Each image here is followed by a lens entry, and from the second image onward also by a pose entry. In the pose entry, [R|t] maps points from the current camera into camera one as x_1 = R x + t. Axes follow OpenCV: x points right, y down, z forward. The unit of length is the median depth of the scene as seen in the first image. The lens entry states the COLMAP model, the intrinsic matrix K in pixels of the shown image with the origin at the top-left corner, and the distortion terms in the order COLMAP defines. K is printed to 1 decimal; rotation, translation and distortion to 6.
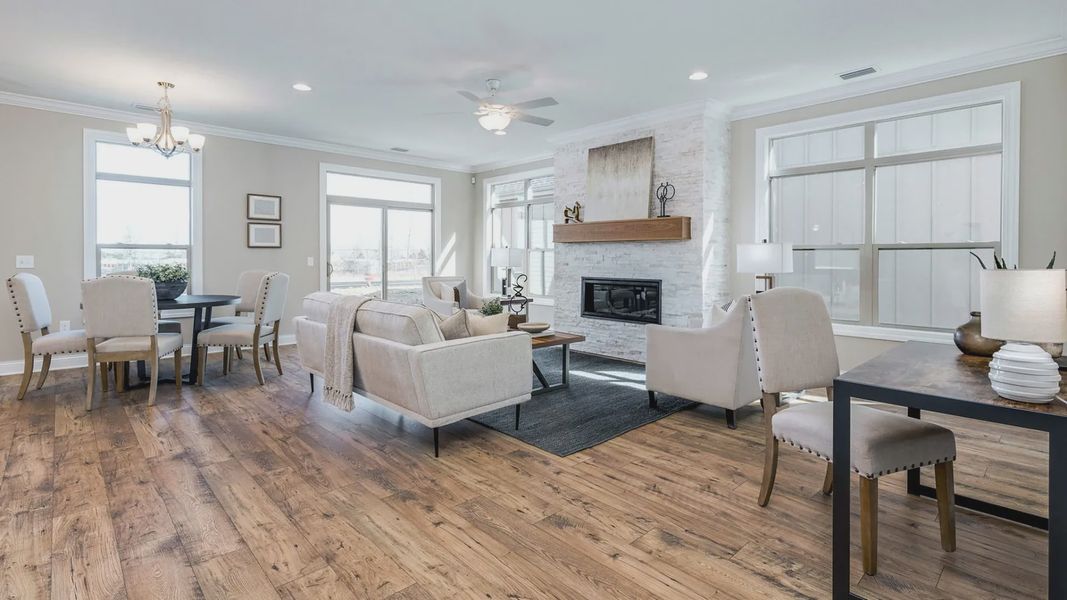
lens RADIAL K [[496.4, 0, 539.0], [0, 496.4, 263.0], [0, 0, 1]] dist [0.003810, -0.000064]
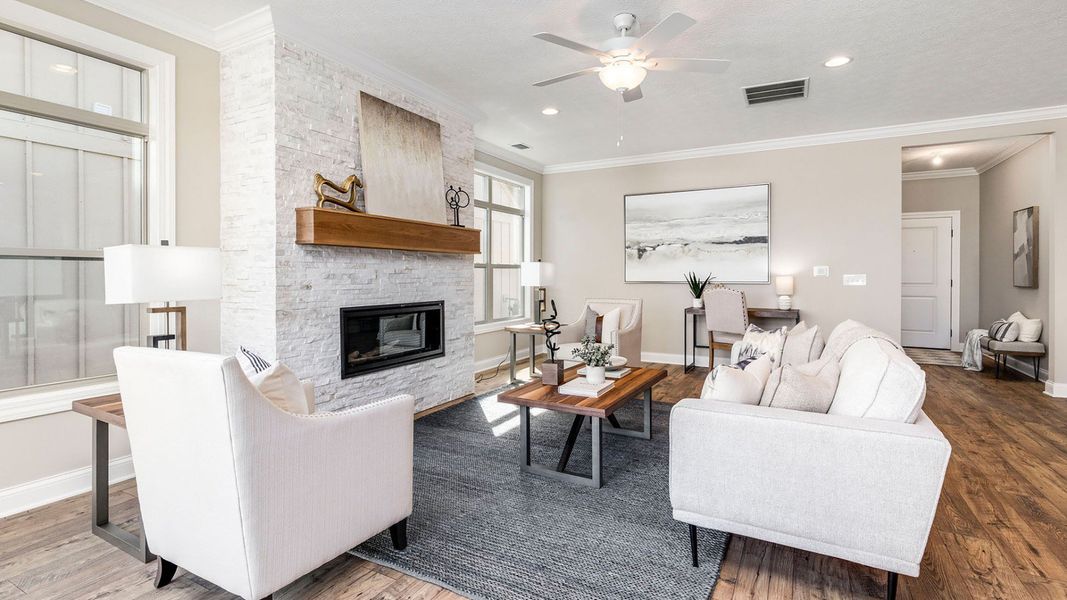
lens RADIAL K [[496.4, 0, 533.1], [0, 496.4, 279.9], [0, 0, 1]] dist [0.003810, -0.000064]
pose [[-0.296062, -0.012783, 0.955083, -0.556247], [0.010208, 0.999811, 0.016546, -0.012298], [-0.955114, 0.014648, -0.295876, 1.033738]]
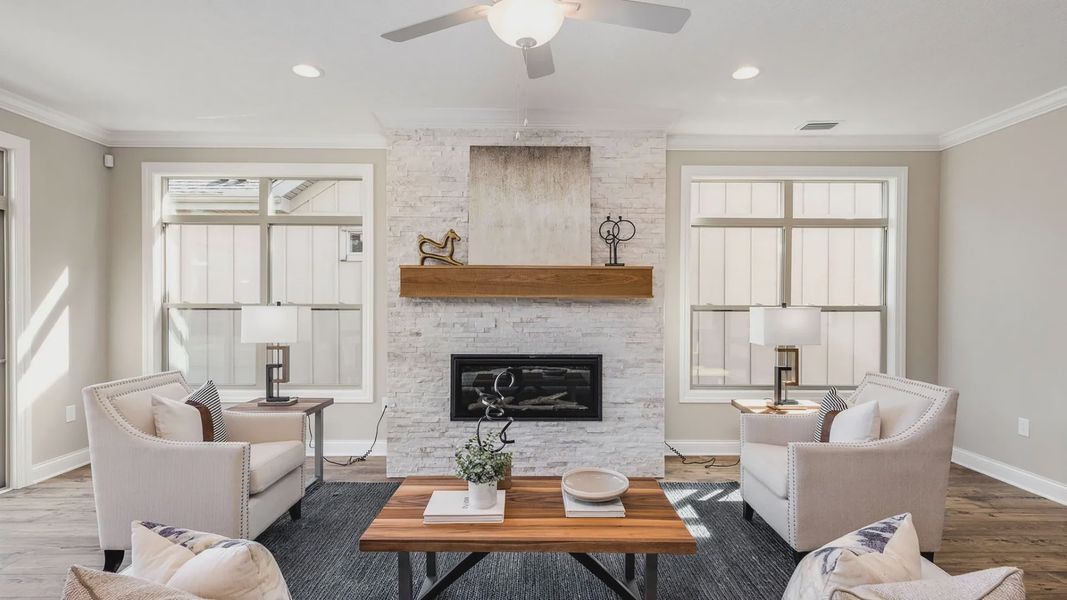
lens RADIAL K [[496.4, 0, 534.1], [0, 496.4, 306.8], [0, 0, 1]] dist [0.003810, -0.000064]
pose [[0.687914, -0.008759, 0.725739, -0.305826], [0.006825, 0.999961, 0.005600, -0.035735], [-0.725760, 0.001101, 0.687947, 0.550676]]
